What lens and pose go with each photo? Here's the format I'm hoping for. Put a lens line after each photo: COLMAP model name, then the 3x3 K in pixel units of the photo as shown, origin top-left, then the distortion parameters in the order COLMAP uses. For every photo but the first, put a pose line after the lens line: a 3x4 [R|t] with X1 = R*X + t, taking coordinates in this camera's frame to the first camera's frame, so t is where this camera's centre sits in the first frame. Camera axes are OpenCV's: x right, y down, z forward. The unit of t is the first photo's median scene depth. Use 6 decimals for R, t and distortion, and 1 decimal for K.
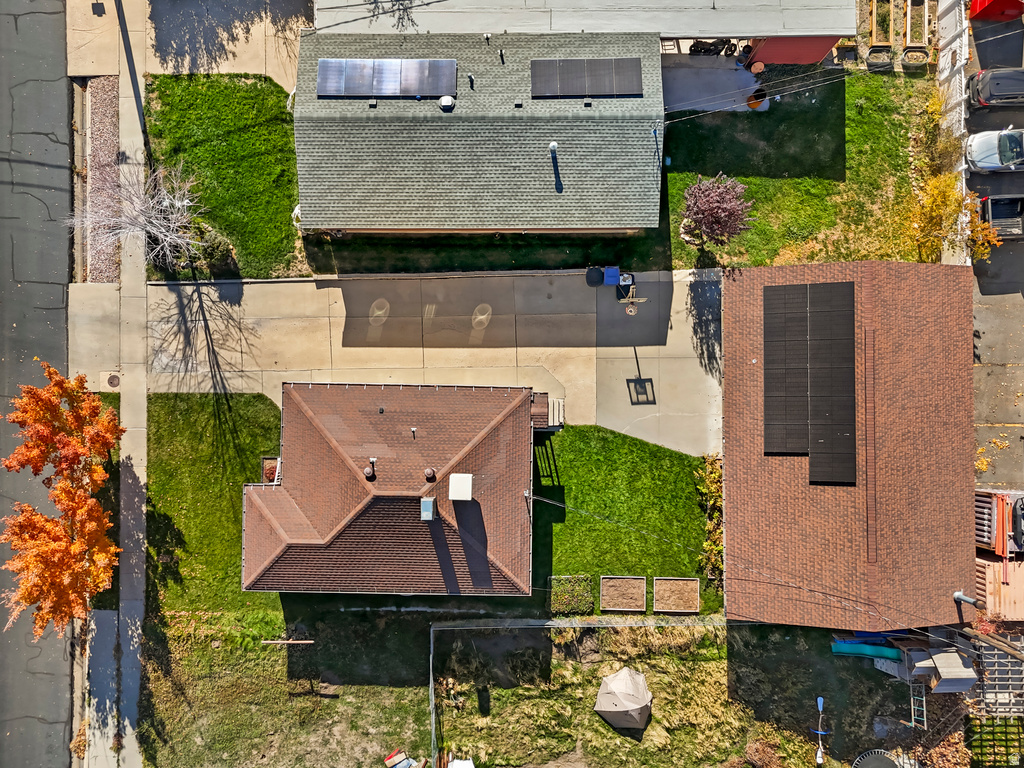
lens RADIAL K [[752.5, 0, 512.0], [0, 752.5, 384.0], [0, 0, 1]] dist [0.086277, -0.089393]
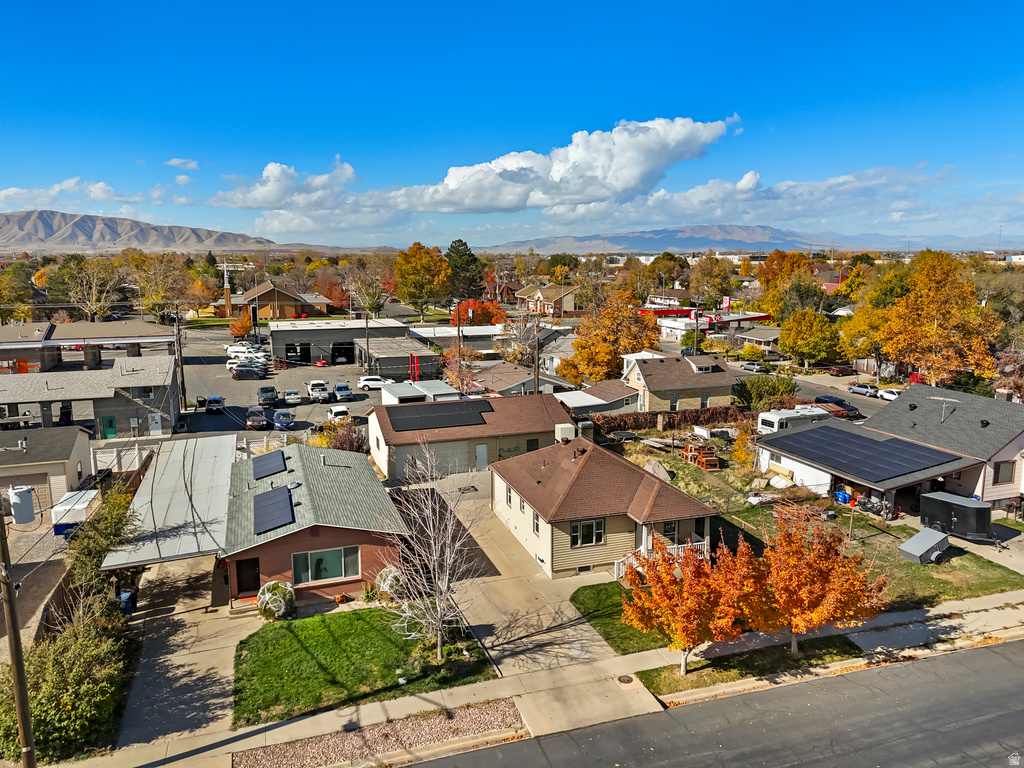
lens RADIAL K [[752.5, 0, 512.0], [0, 752.5, 384.0], [0, 0, 1]] dist [0.086277, -0.089393]
pose [[-0.320517, -0.162499, 0.933200, -1.201708], [0.947189, -0.044526, 0.317568, -0.368838], [-0.010053, 0.985704, 0.168188, 0.545596]]
